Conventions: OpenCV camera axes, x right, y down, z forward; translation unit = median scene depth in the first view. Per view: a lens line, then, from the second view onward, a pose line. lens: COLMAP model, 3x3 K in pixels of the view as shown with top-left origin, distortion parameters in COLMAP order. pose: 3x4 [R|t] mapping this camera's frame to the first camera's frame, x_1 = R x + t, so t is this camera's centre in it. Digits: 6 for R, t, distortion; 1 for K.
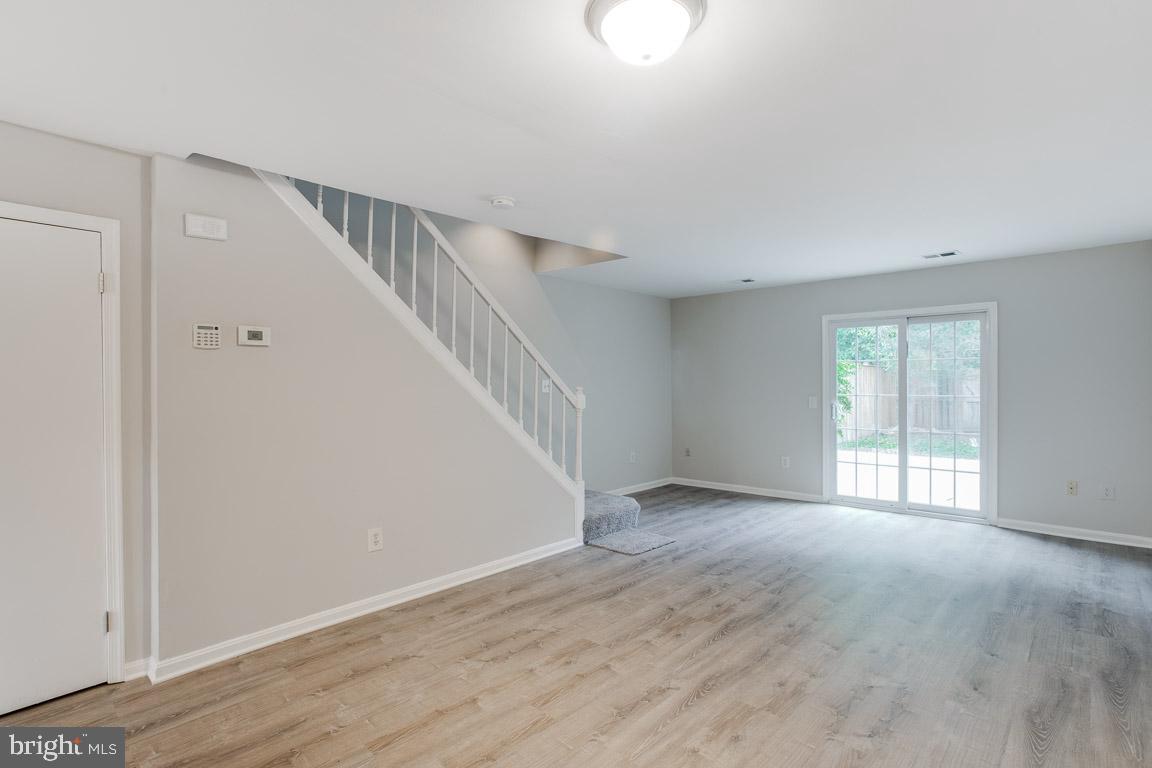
lens RADIAL K [[554.0, 0, 582.4], [0, 554.0, 383.4], [0, 0, 1]] dist [-0.028478, 0.000656]
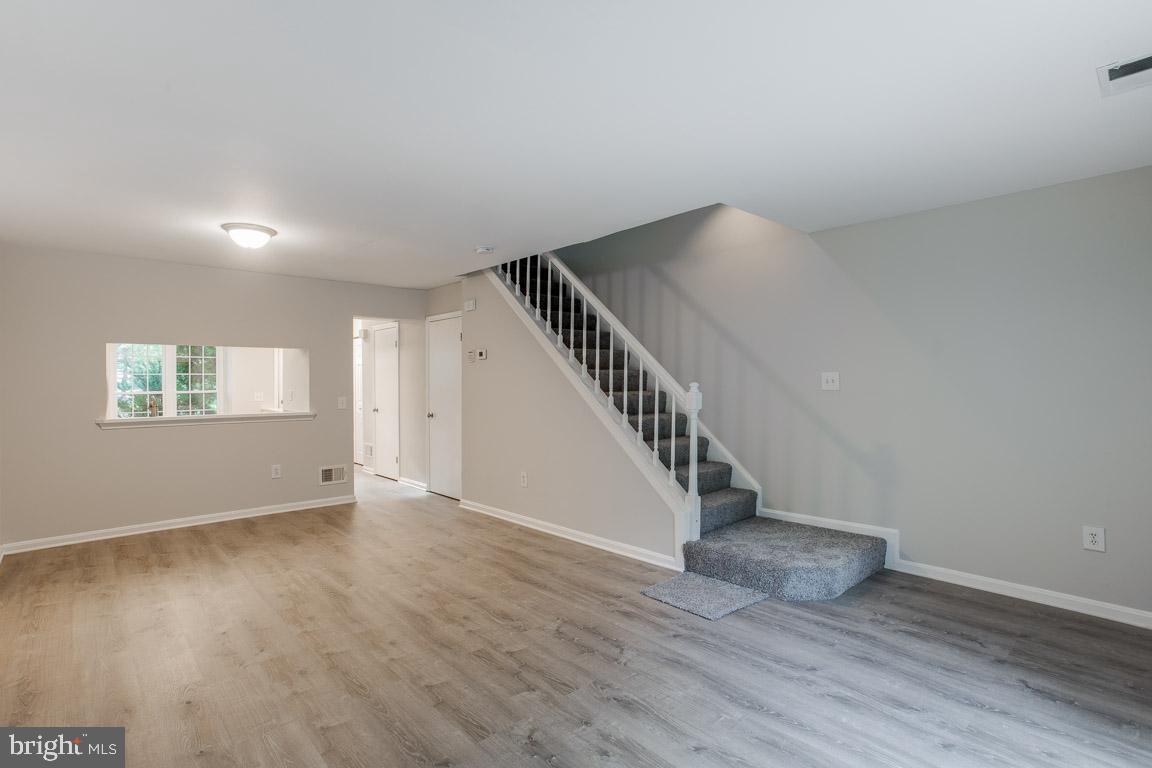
lens RADIAL K [[554.0, 0, 579.8], [0, 554.0, 392.7], [0, 0, 1]] dist [-0.028478, 0.000656]
pose [[-0.063598, 0.030456, -0.997511, 1.182852], [0.006833, 0.999524, 0.030082, -0.007095], [0.997952, -0.004902, -0.063775, 1.280139]]
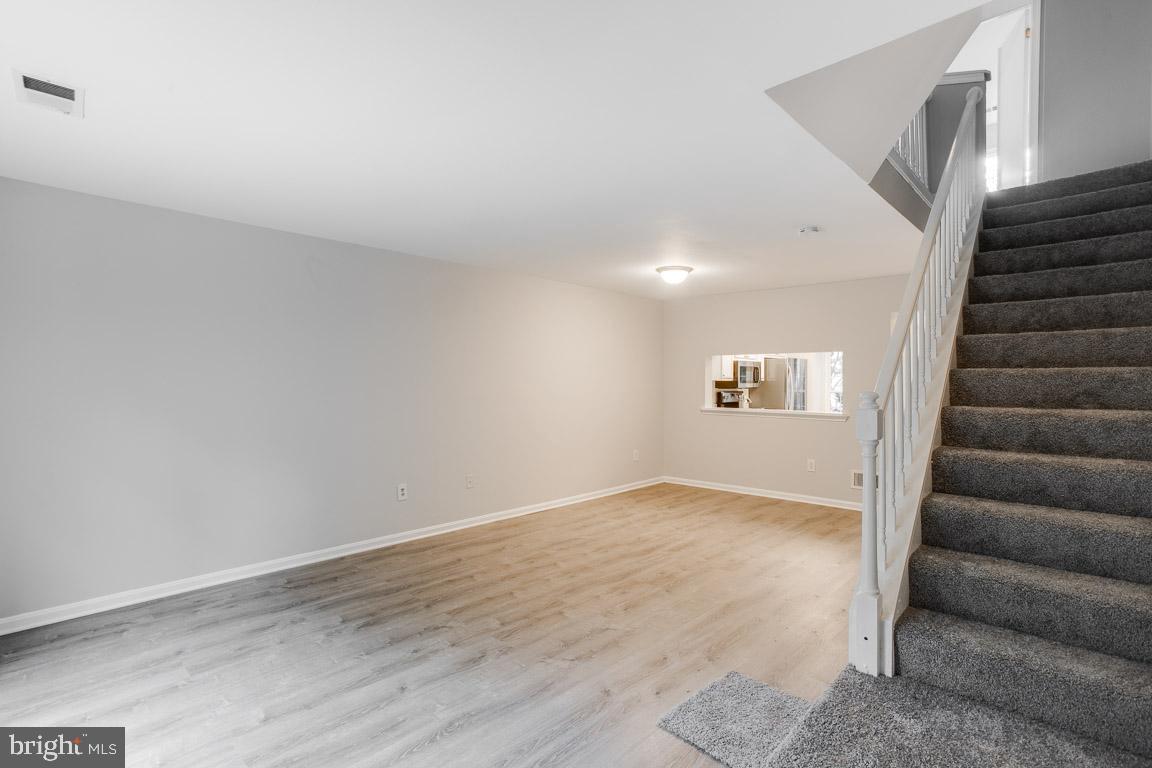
lens RADIAL K [[554.0, 0, 572.9], [0, 554.0, 377.5], [0, 0, 1]] dist [-0.028478, 0.000656]
pose [[-0.999937, 0.007243, 0.008626, 0.339108], [0.007151, 0.999918, -0.010664, -0.002392], [-0.008702, -0.010602, -0.999906, 2.114015]]
